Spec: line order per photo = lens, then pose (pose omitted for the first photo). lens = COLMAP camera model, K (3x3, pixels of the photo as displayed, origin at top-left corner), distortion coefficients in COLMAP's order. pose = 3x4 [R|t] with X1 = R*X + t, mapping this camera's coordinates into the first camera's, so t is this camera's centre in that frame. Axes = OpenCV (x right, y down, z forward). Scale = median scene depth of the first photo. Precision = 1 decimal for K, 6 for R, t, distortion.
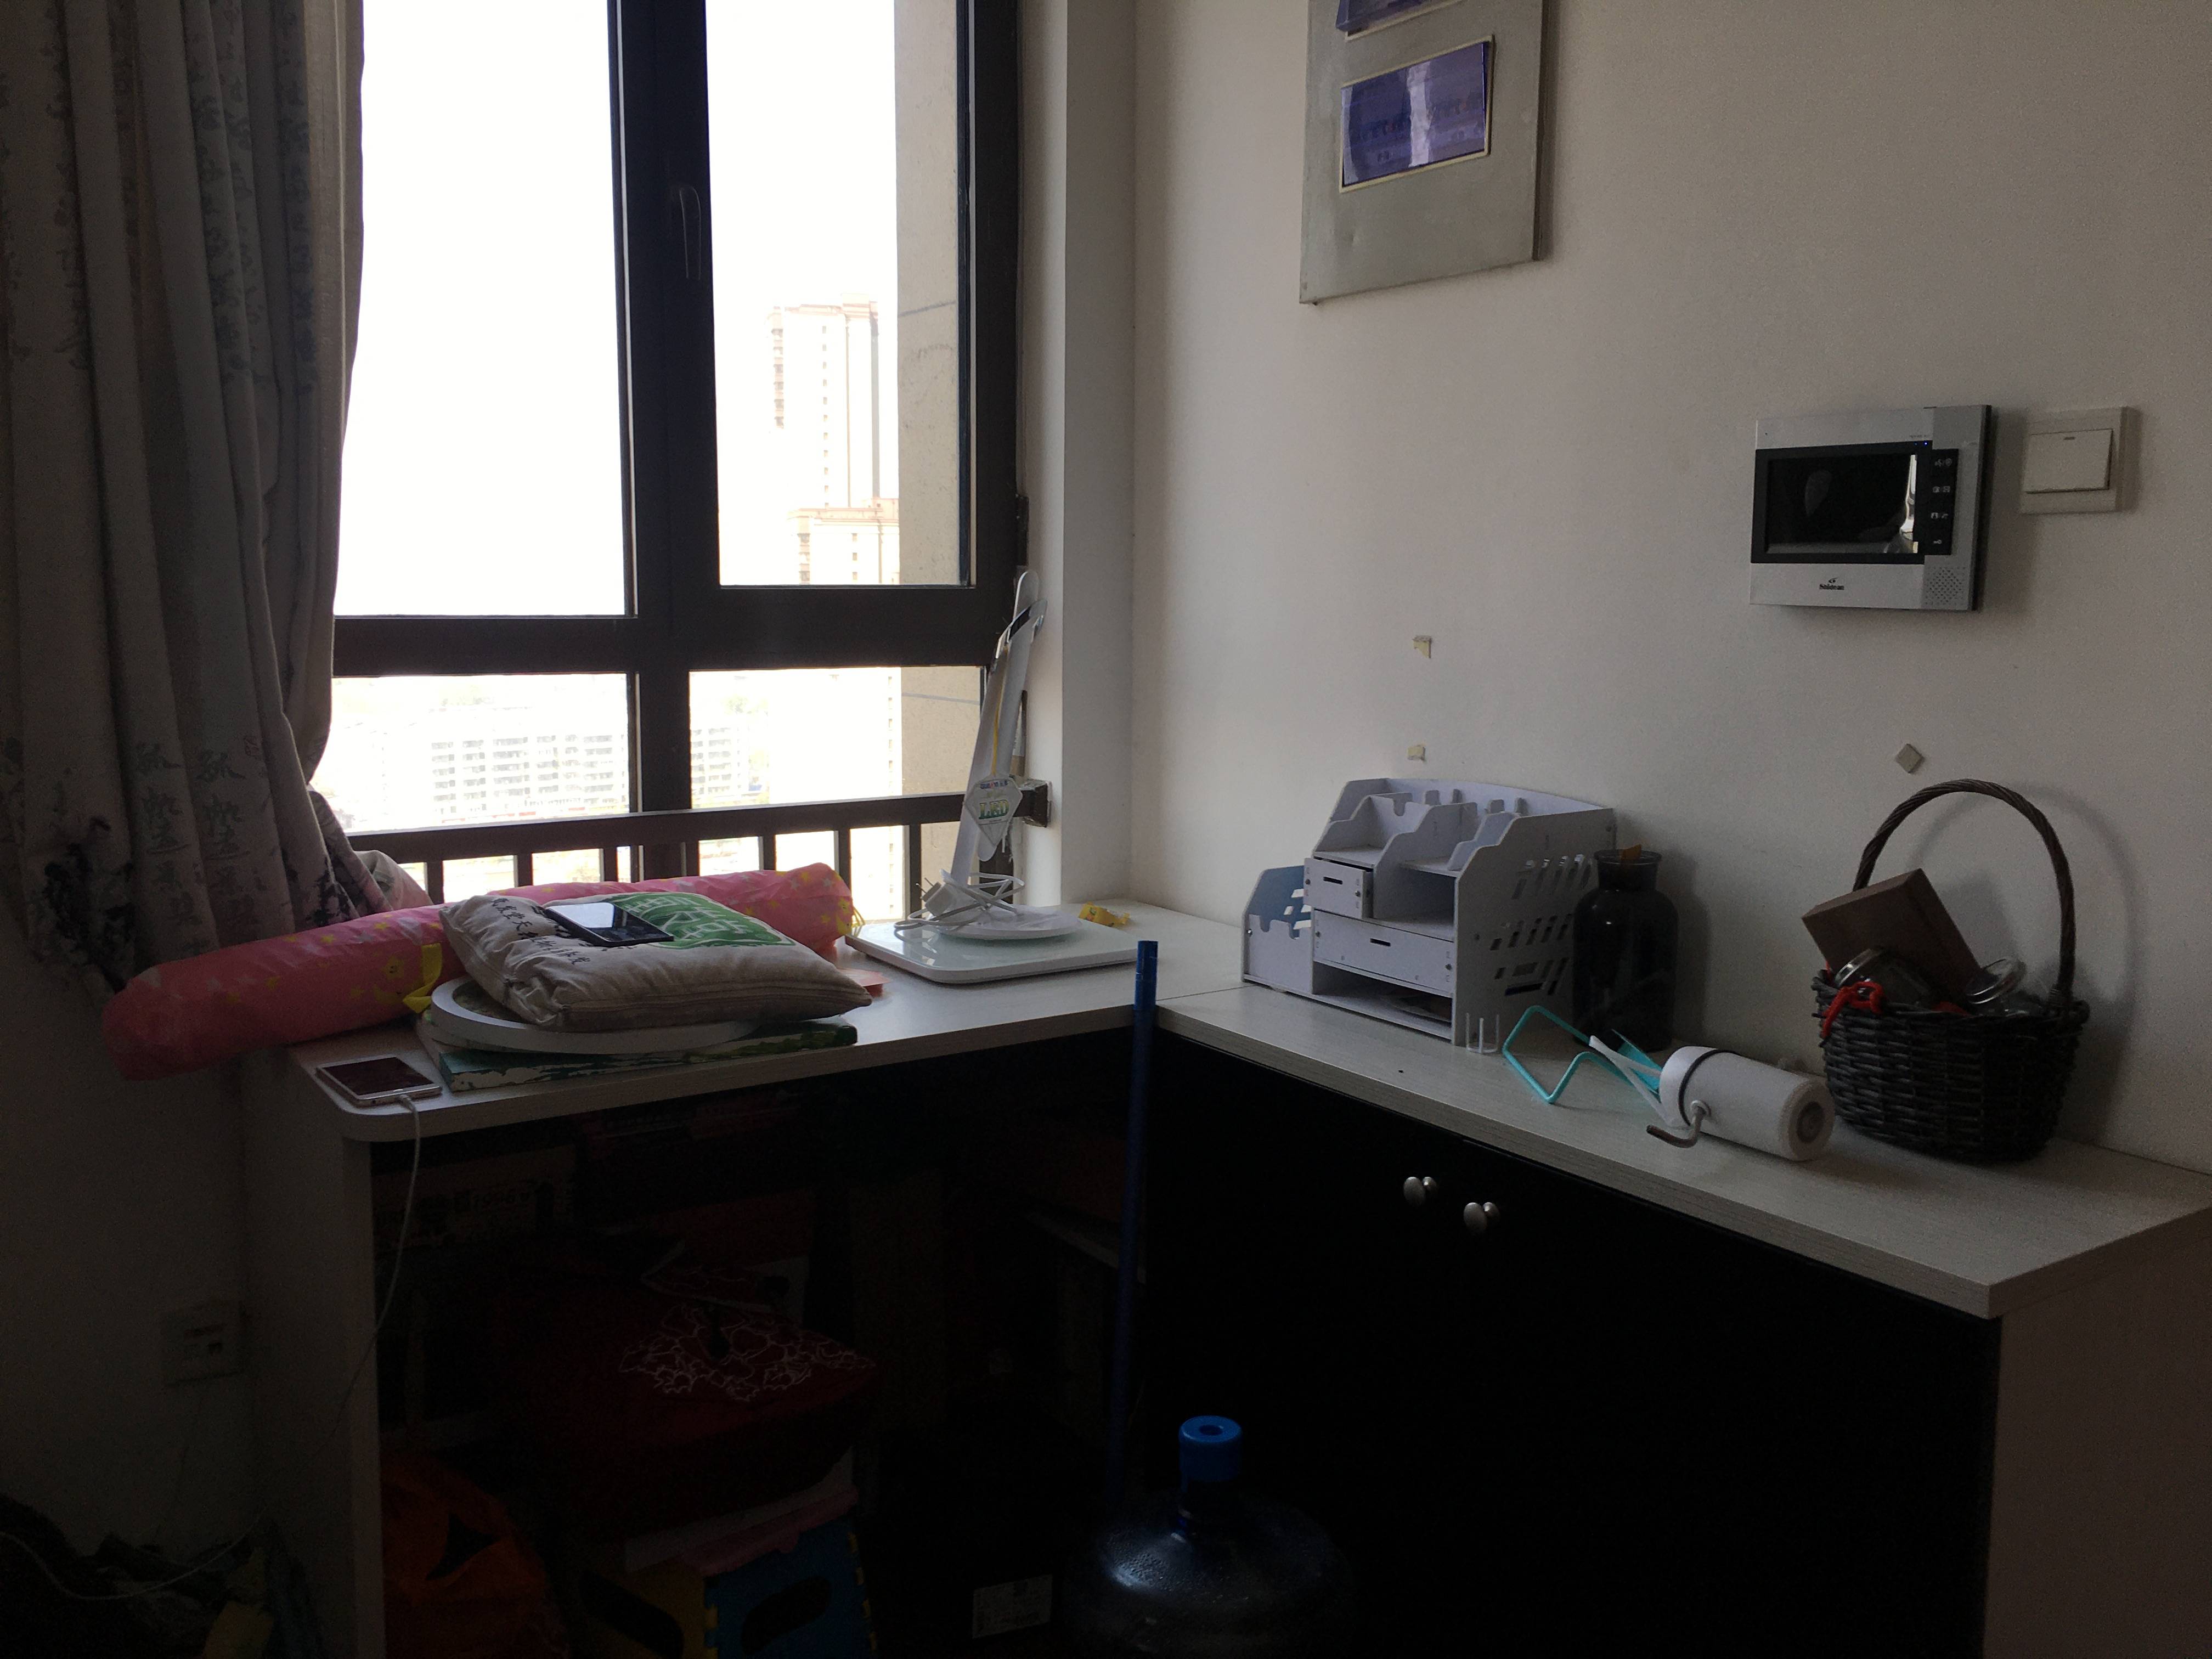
lens RADIAL K [[1882.4, 0, 1104.5], [0, 1882.4, 820.6], [0, 0, 1]] dist [0.058895, -0.052132]
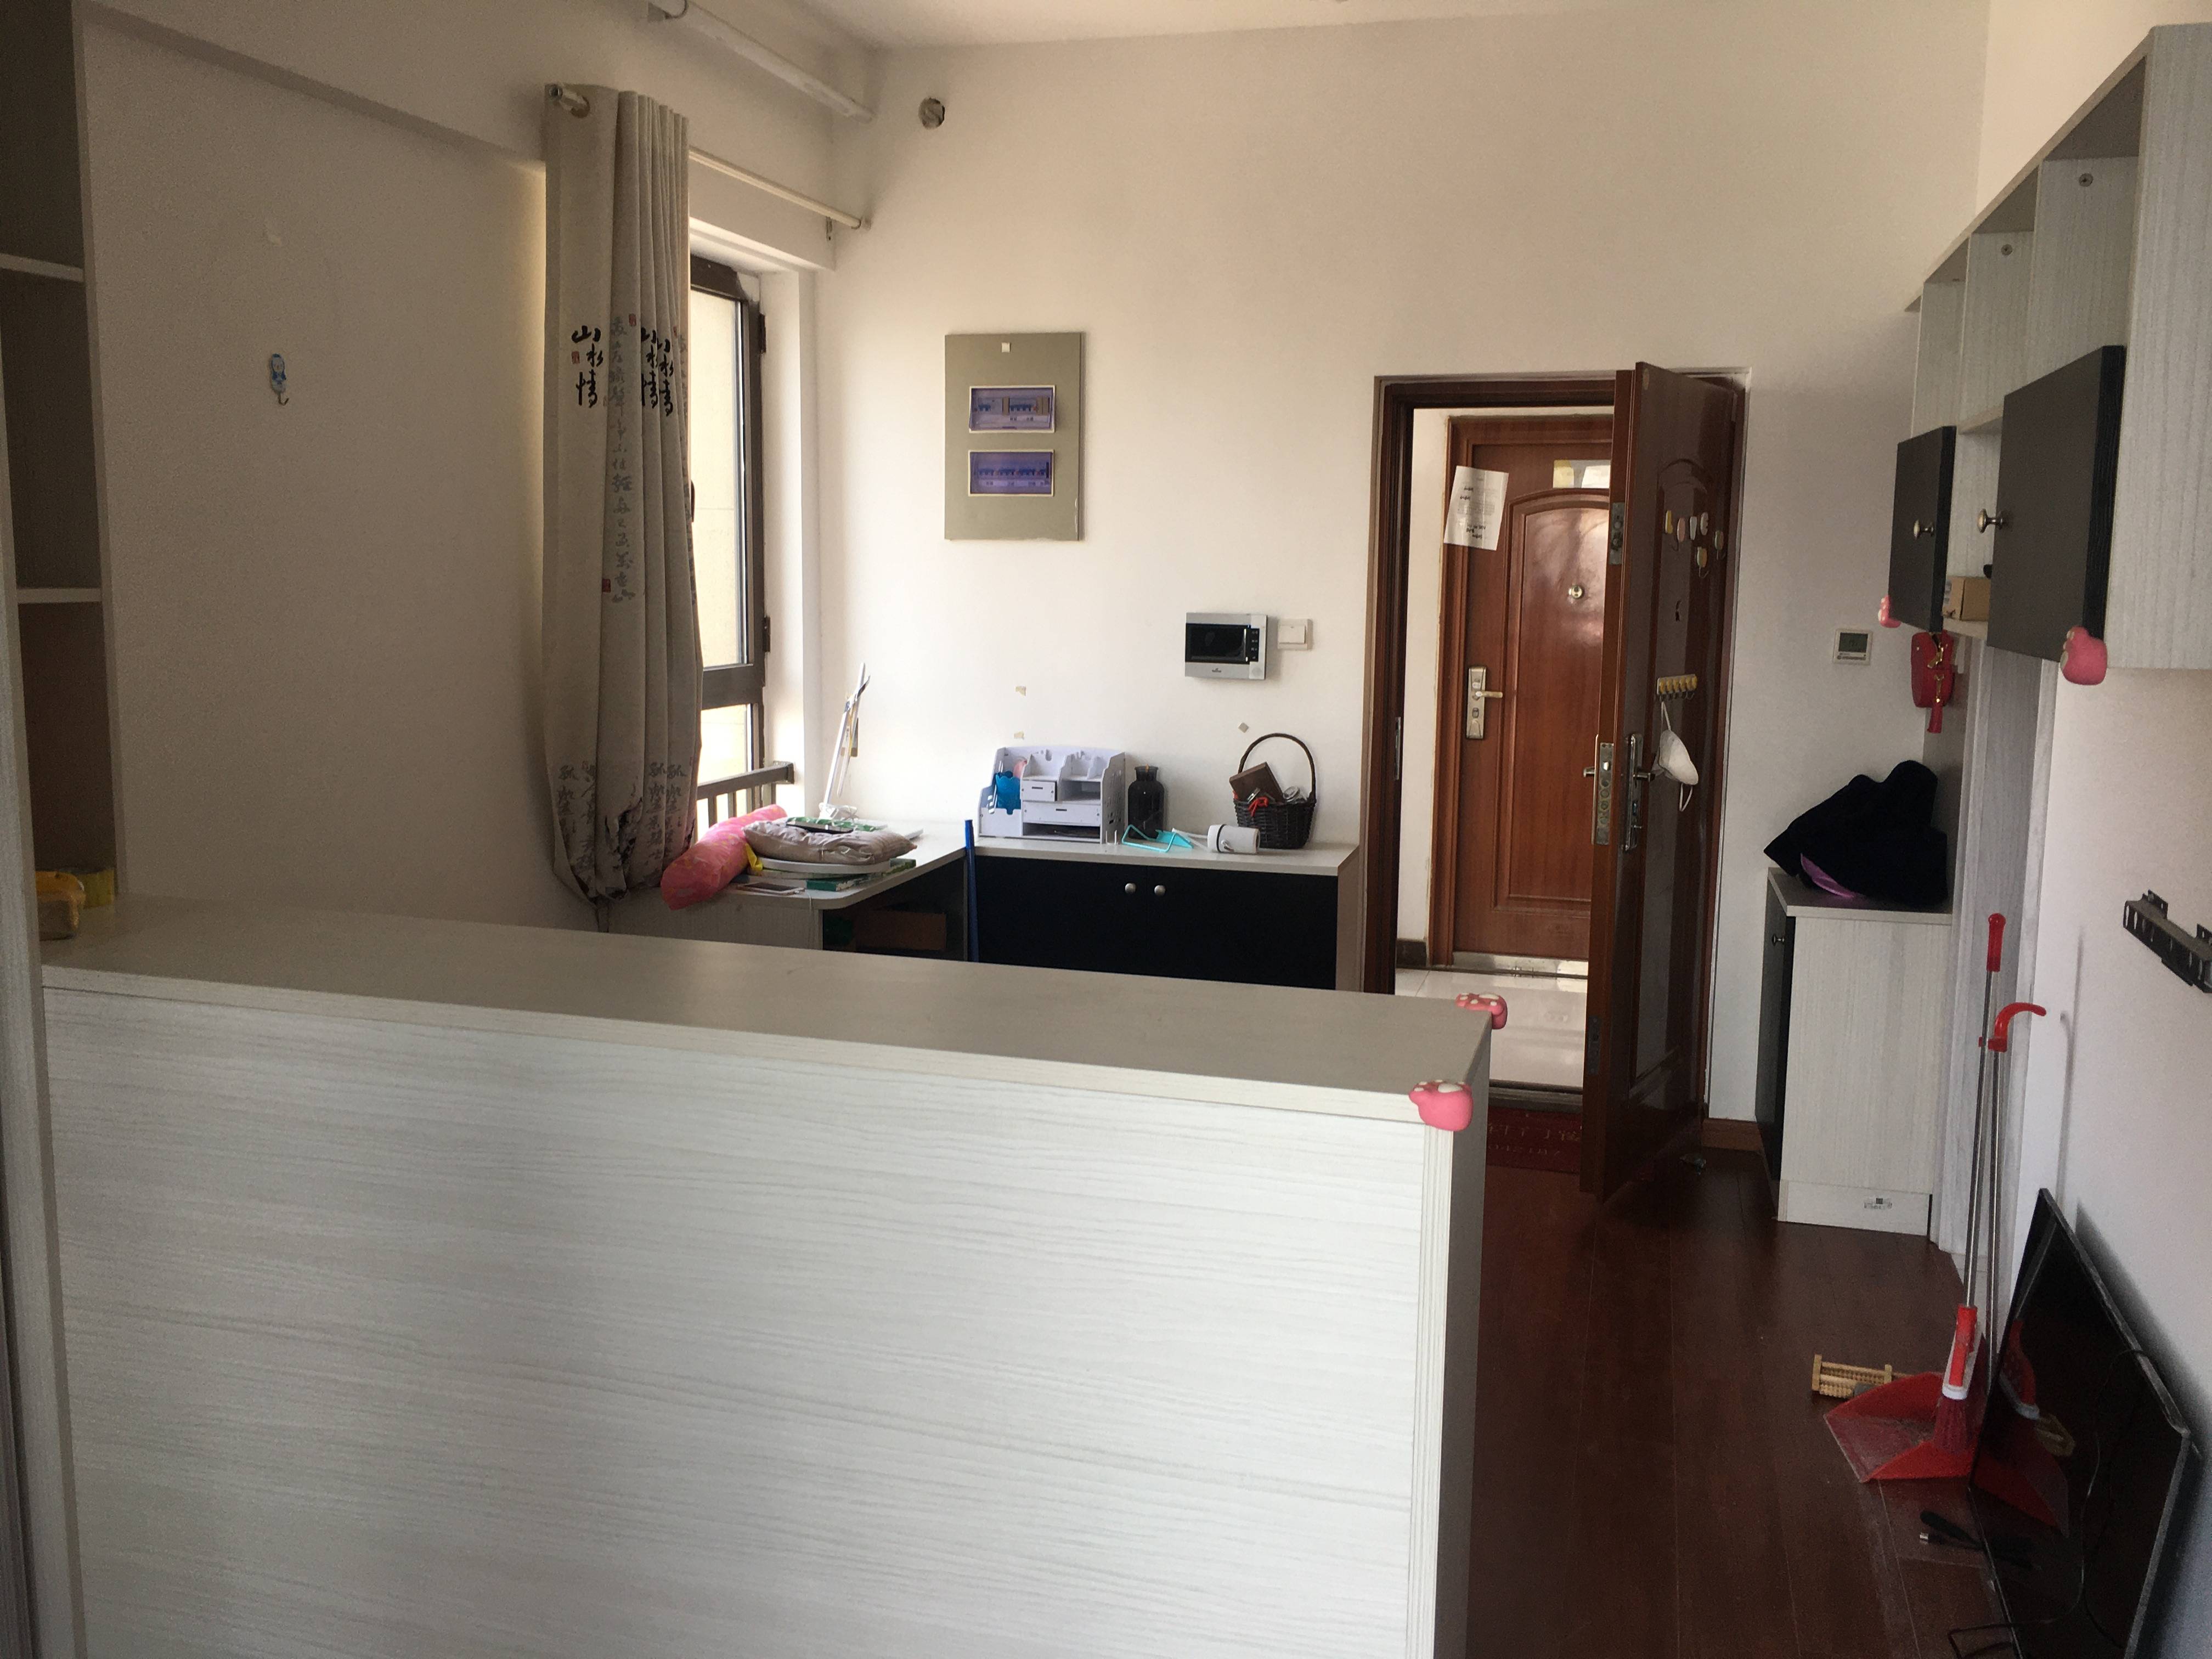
lens RADIAL K [[1882.4, 0, 1113.3], [0, 1882.4, 824.7], [0, 0, 1]] dist [0.058895, -0.052132]
pose [[0.759234, -0.086339, 0.645066, -1.655205], [0.074513, 0.996175, 0.045633, -0.030487], [-0.646538, 0.013419, 0.762763, -1.132896]]
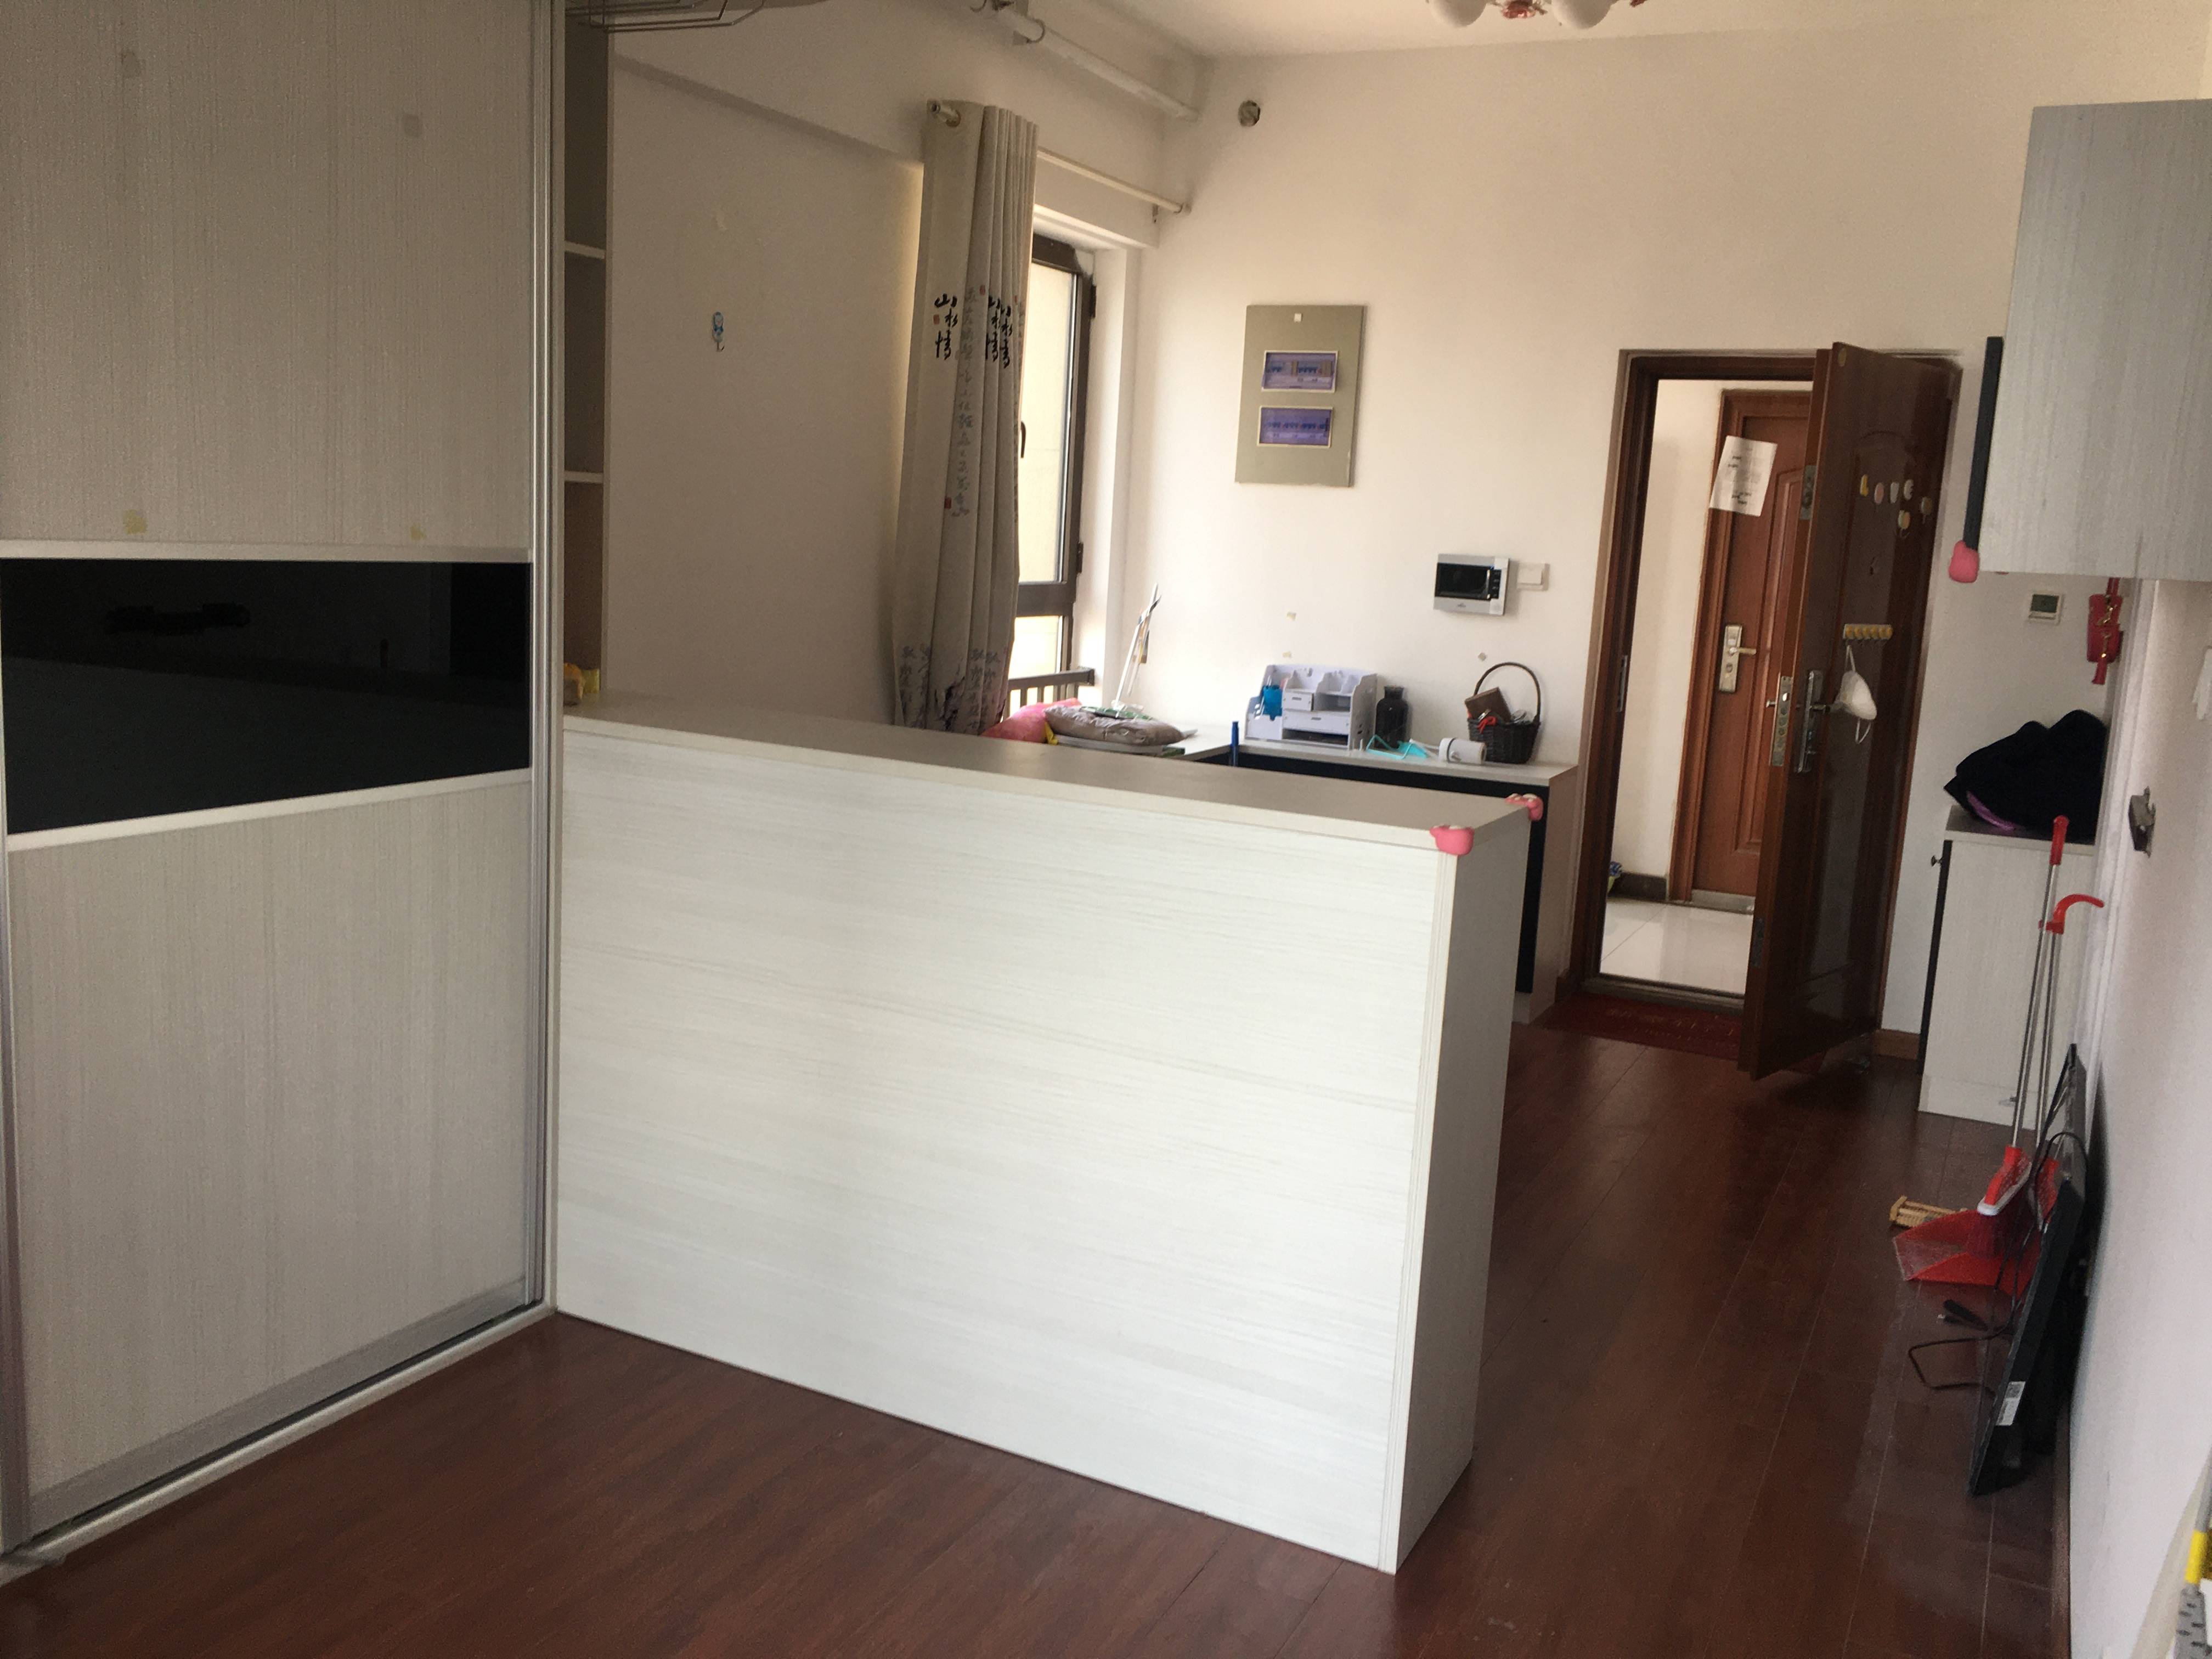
lens RADIAL K [[1882.4, 0, 1114.5], [0, 1882.4, 824.2], [0, 0, 1]] dist [0.058895, -0.052132]
pose [[0.863475, -0.039827, 0.502817, -1.856745], [0.014522, 0.998428, 0.054144, 0.074328], [-0.504183, -0.039450, 0.862696, -1.604007]]
